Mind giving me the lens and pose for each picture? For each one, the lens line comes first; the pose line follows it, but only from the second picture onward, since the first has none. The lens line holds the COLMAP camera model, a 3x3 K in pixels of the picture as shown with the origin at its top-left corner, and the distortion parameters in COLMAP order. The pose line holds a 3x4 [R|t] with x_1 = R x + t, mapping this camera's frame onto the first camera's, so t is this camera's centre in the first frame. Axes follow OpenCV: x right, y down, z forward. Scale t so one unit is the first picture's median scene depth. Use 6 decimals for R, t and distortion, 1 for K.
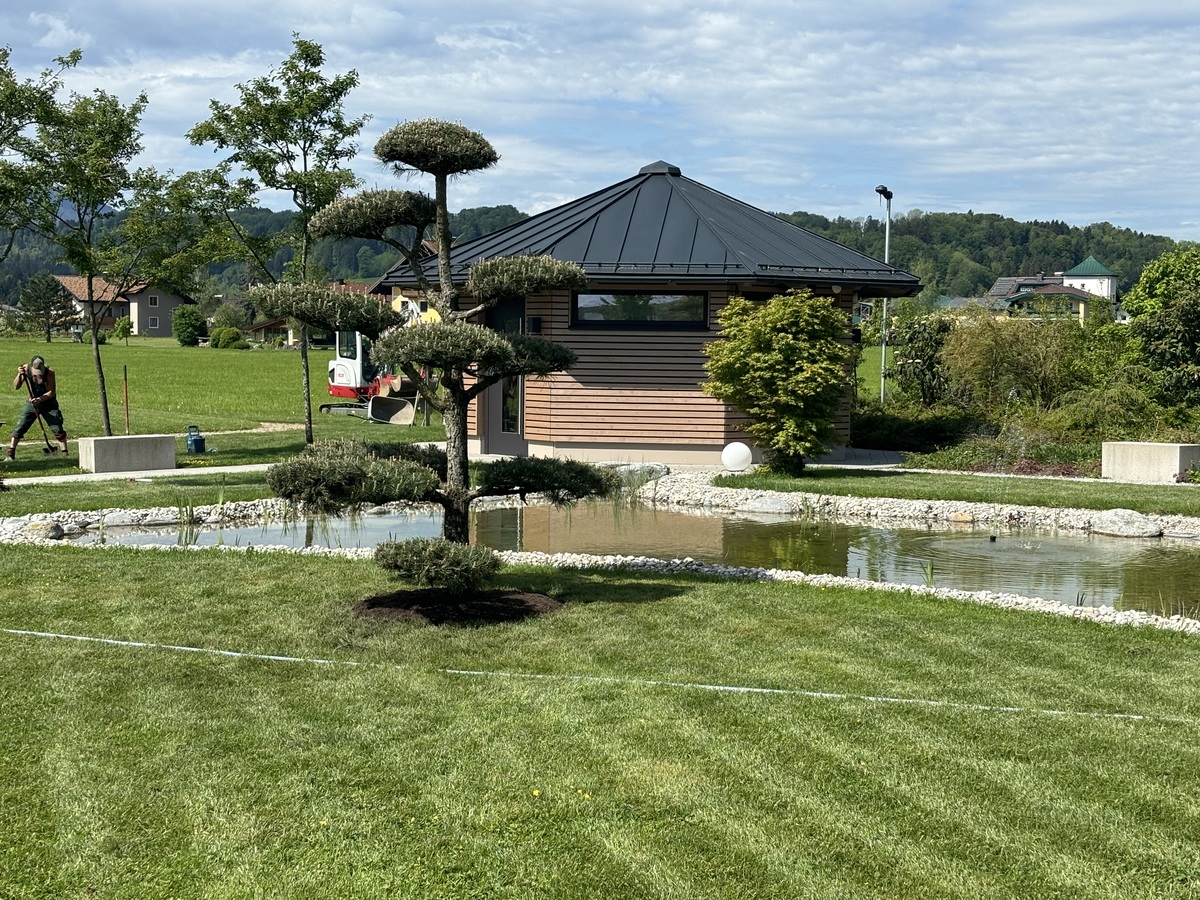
lens RADIAL K [[1951.1, 0, 600.2], [0, 1951.1, 453.4], [0, 0, 1]] dist [0.097932, 0.000000]
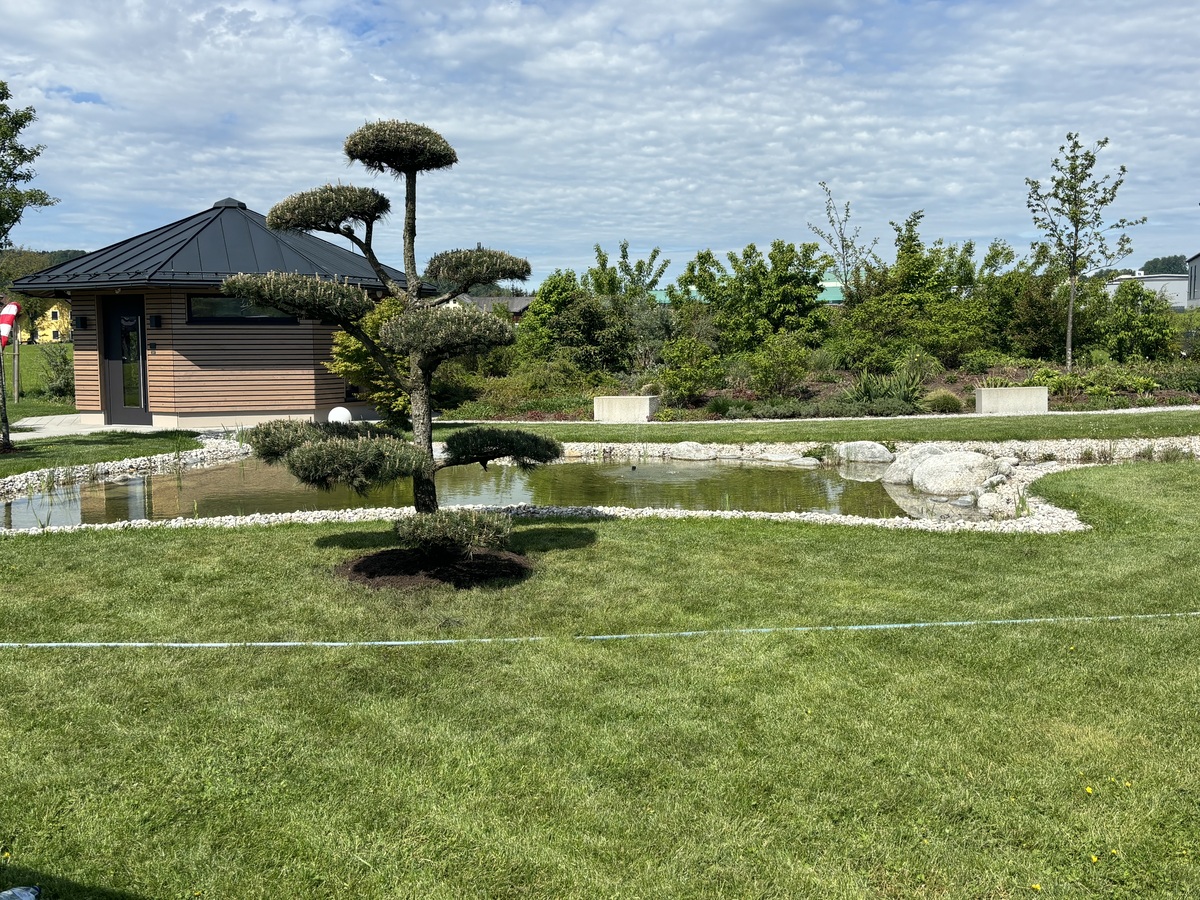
lens RADIAL K [[1204.8, 0, 599.5], [0, 1204.8, 448.0], [0, 0, 1]] dist [0.019517, 0.000000]
pose [[0.891178, -0.058834, 0.449823, -0.136084], [0.042532, 0.998023, 0.046272, -0.007629], [-0.451656, -0.022105, 0.891918, 0.162095]]
